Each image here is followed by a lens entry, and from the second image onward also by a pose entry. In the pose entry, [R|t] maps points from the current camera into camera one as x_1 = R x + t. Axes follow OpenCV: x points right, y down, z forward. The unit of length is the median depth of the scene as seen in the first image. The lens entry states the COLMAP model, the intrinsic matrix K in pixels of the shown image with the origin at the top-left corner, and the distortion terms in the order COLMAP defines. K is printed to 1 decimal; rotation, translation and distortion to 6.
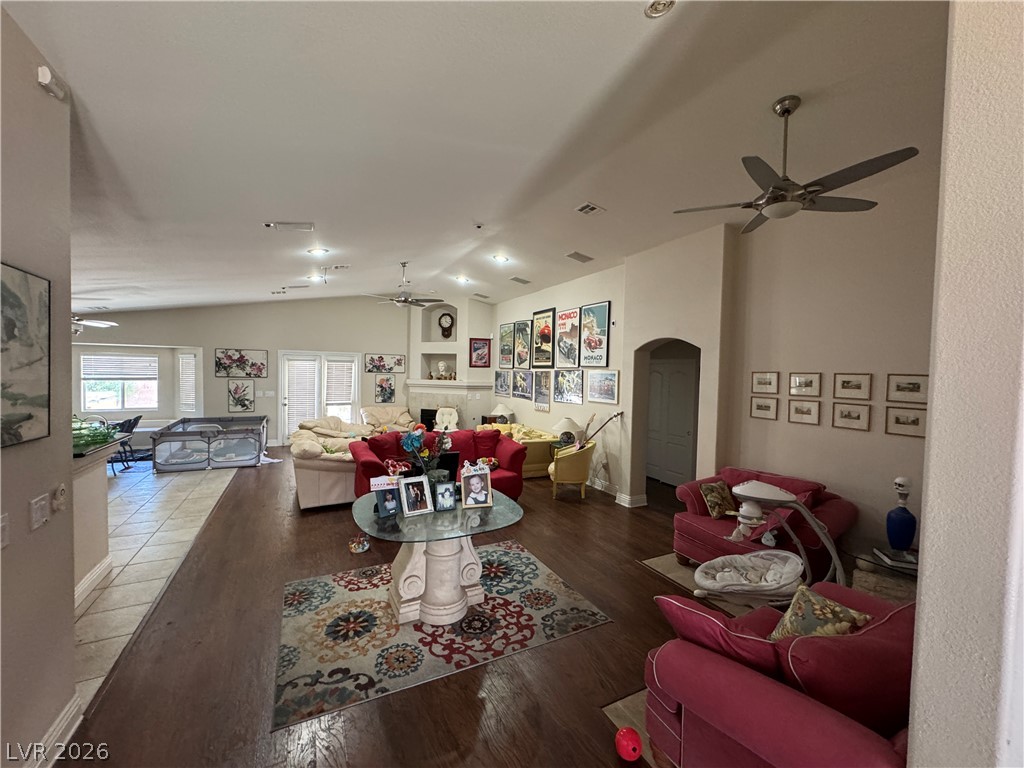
lens RADIAL K [[409.3, 0, 510.7], [0, 409.3, 384.0], [0, 0, 1]] dist [-0.003356, 0.000643]
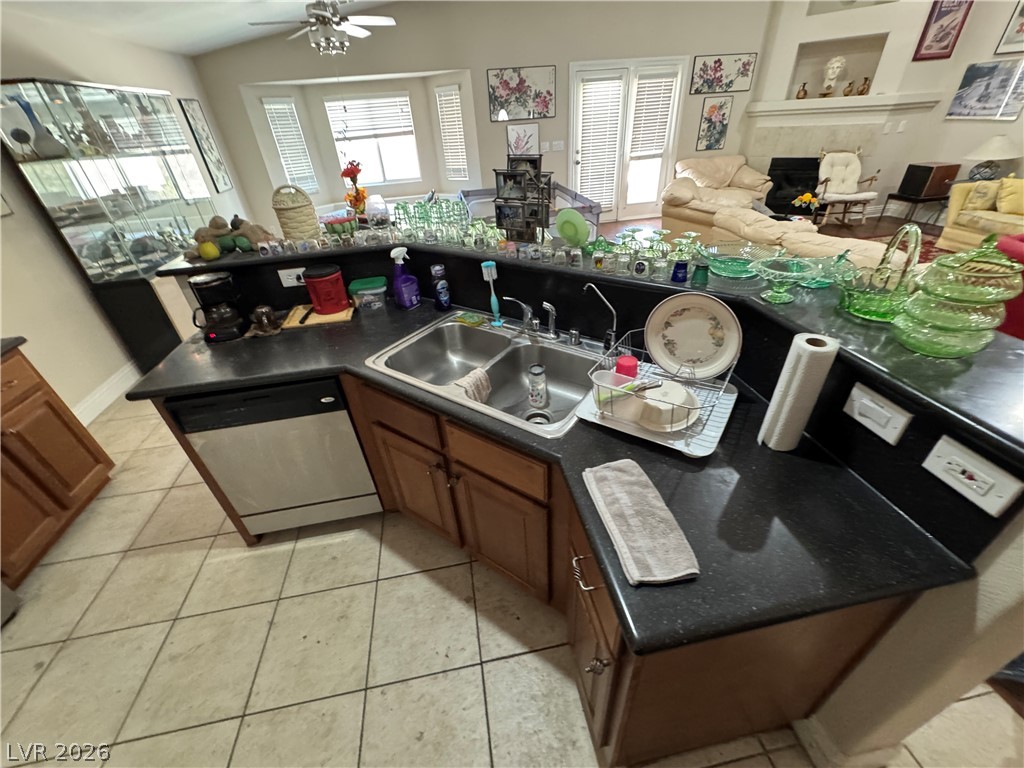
lens RADIAL K [[409.3, 0, 510.7], [0, 409.3, 384.0], [0, 0, 1]] dist [-0.003356, 0.000643]
pose [[0.953149, 0.095270, -0.287106, -0.448486], [0.072341, 0.849783, 0.522145, 0.000201], [0.293723, -0.518451, 0.803079, 0.239338]]
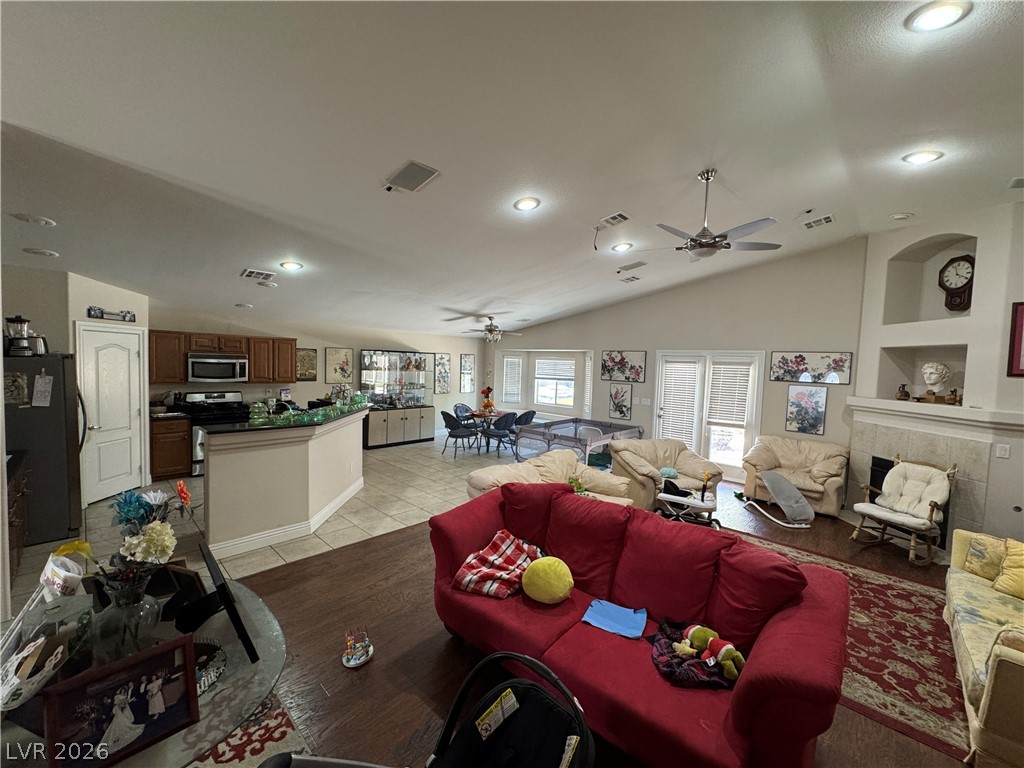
lens RADIAL K [[409.3, 0, 510.7], [0, 409.3, 384.0], [0, 0, 1]] dist [-0.003356, 0.000643]
pose [[0.334047, 0.040299, -0.941694, 0.124667], [-0.058563, 0.998043, 0.021936, -0.015789], [0.940735, 0.047821, 0.335754, 0.460989]]
